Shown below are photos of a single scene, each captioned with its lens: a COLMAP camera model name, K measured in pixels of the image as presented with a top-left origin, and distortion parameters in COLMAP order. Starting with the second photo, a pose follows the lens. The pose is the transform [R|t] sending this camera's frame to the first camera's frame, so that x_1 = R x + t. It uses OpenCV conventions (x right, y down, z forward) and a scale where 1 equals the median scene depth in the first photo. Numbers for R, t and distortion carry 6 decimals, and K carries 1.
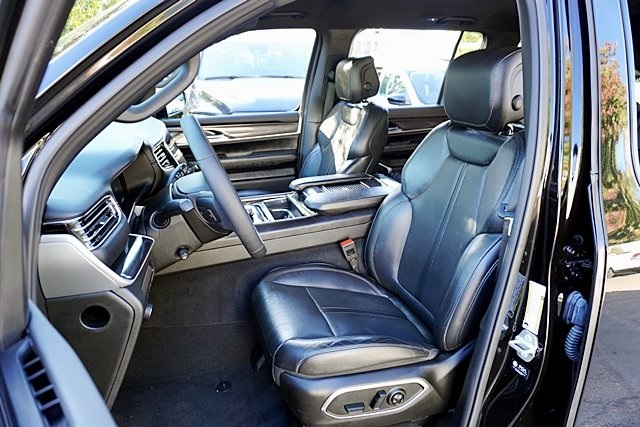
lens RADIAL K [[431.9, 0, 320.0], [0, 431.9, 213.5], [0, 0, 1]] dist [-0.048218, 0.036480]
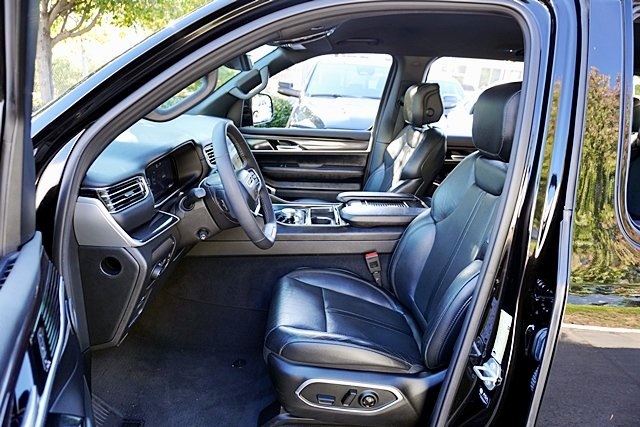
lens RADIAL K [[431.9, 0, 320.0], [0, 431.9, 213.5], [0, 0, 1]] dist [-0.048218, 0.036480]
pose [[0.959430, 0.131454, -0.249428, 0.192978], [-0.142817, 0.989355, -0.027937, 0.014776], [0.243101, 0.062426, 0.967990, -0.058854]]
